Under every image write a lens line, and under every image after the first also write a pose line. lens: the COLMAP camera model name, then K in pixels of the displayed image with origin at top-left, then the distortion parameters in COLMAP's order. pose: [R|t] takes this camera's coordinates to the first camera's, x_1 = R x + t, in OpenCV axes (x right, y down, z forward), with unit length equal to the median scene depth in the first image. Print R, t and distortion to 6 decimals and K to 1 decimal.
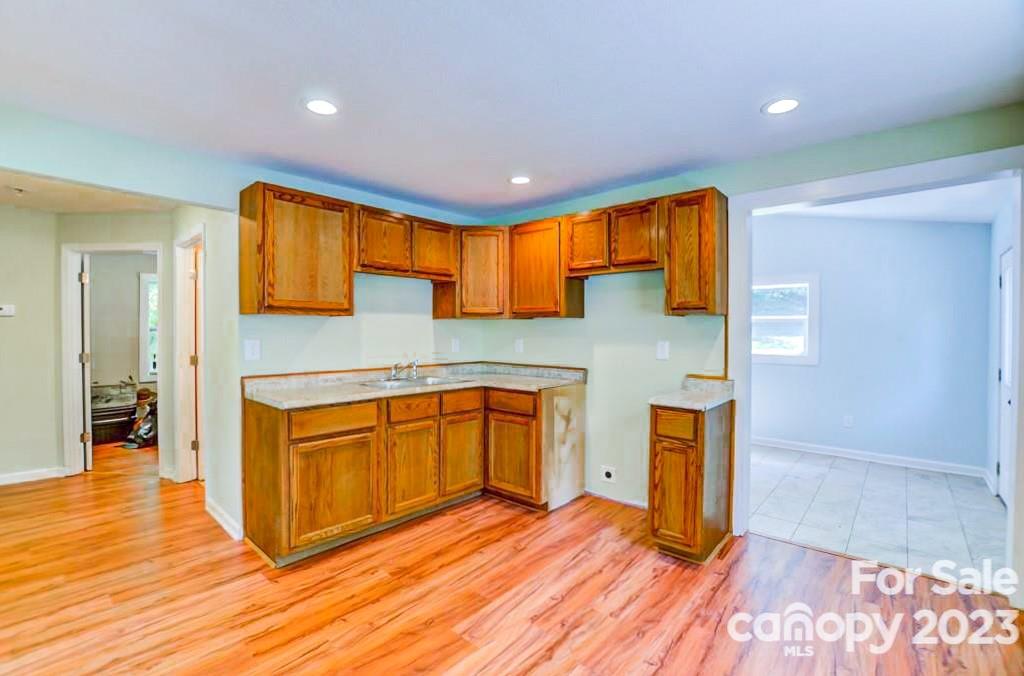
lens RADIAL K [[458.6, 0, 509.0], [0, 458.6, 337.7], [0, 0, 1]] dist [-0.029658, -0.000050]
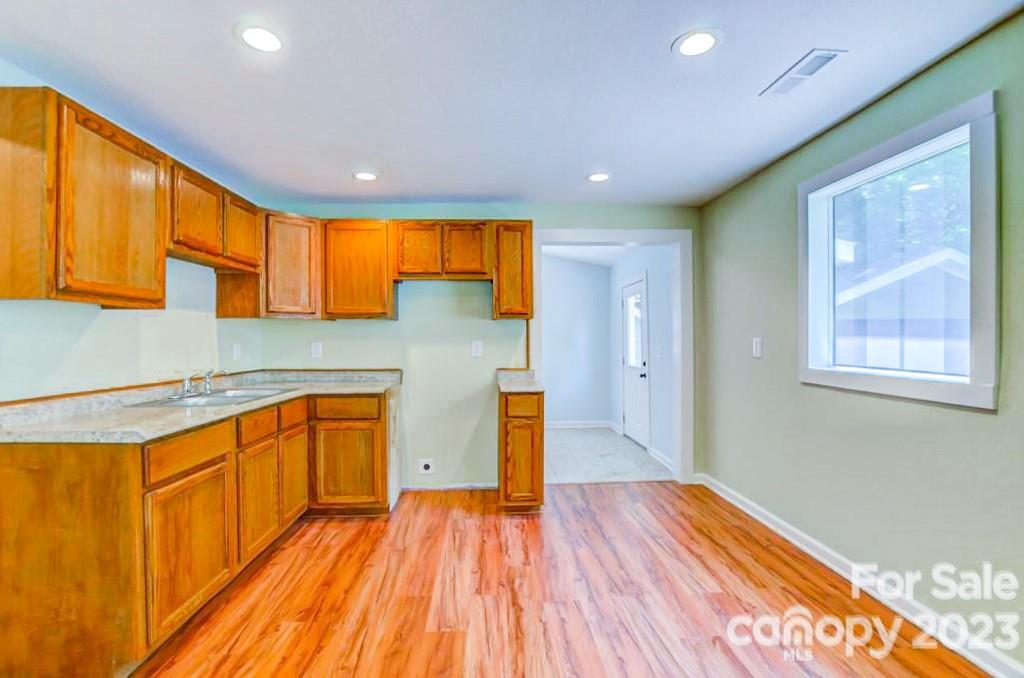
lens RADIAL K [[458.6, 0, 509.0], [0, 458.6, 338.7], [0, 0, 1]] dist [-0.029658, -0.000050]
pose [[0.711945, -0.004858, 0.702218, -0.463365], [0.017138, 0.999798, -0.010459, 0.016213], [-0.702026, 0.019481, 0.711885, 0.110872]]
